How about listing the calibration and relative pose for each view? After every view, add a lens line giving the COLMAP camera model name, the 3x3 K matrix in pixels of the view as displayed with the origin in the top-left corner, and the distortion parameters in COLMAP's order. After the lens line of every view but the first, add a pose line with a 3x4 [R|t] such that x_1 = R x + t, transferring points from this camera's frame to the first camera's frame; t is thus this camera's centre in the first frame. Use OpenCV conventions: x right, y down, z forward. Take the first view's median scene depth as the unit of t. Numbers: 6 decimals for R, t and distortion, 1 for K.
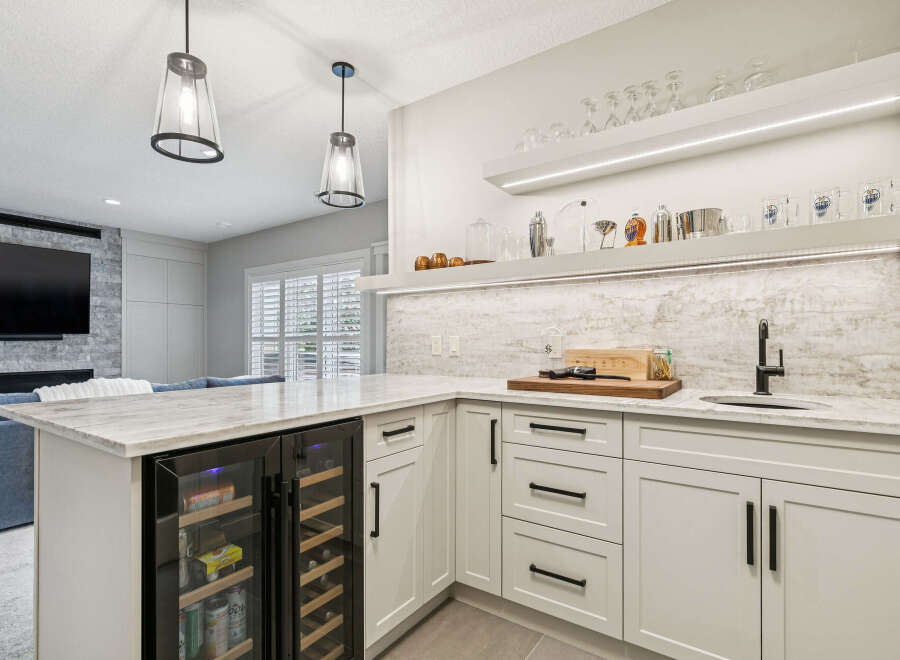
lens RADIAL K [[450.7, 0, 450.4], [0, 450.7, 339.9], [0, 0, 1]] dist [0.001962, -0.000709]
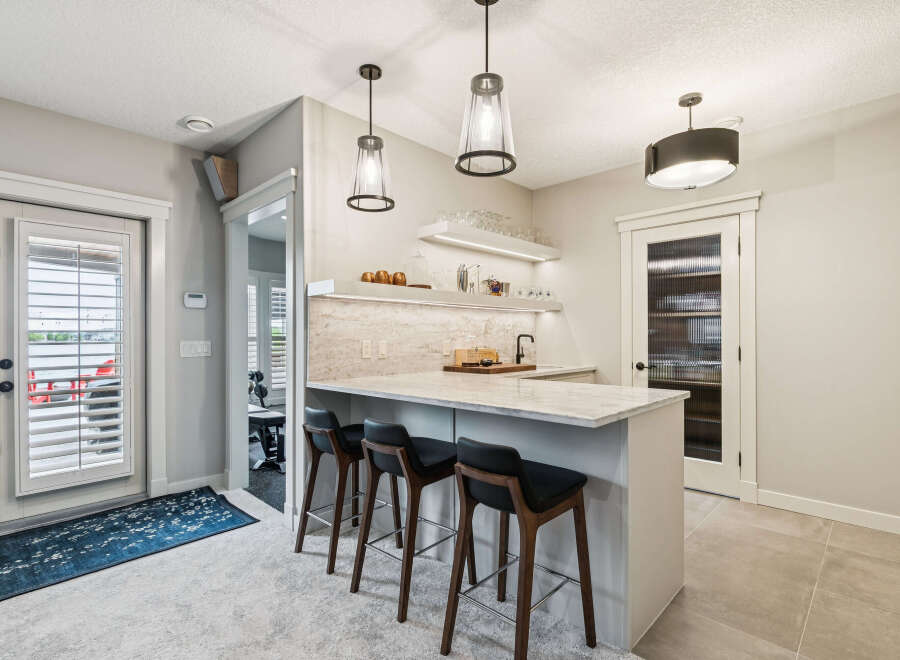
lens RADIAL K [[450.7, 0, 450.7], [0, 450.7, 330.0], [0, 0, 1]] dist [0.001962, -0.000709]
pose [[0.150527, 0.017109, 0.988458, -1.152222], [0.000310, 0.999849, -0.017353, -0.017413], [-0.988606, 0.002919, 0.150499, 0.666986]]
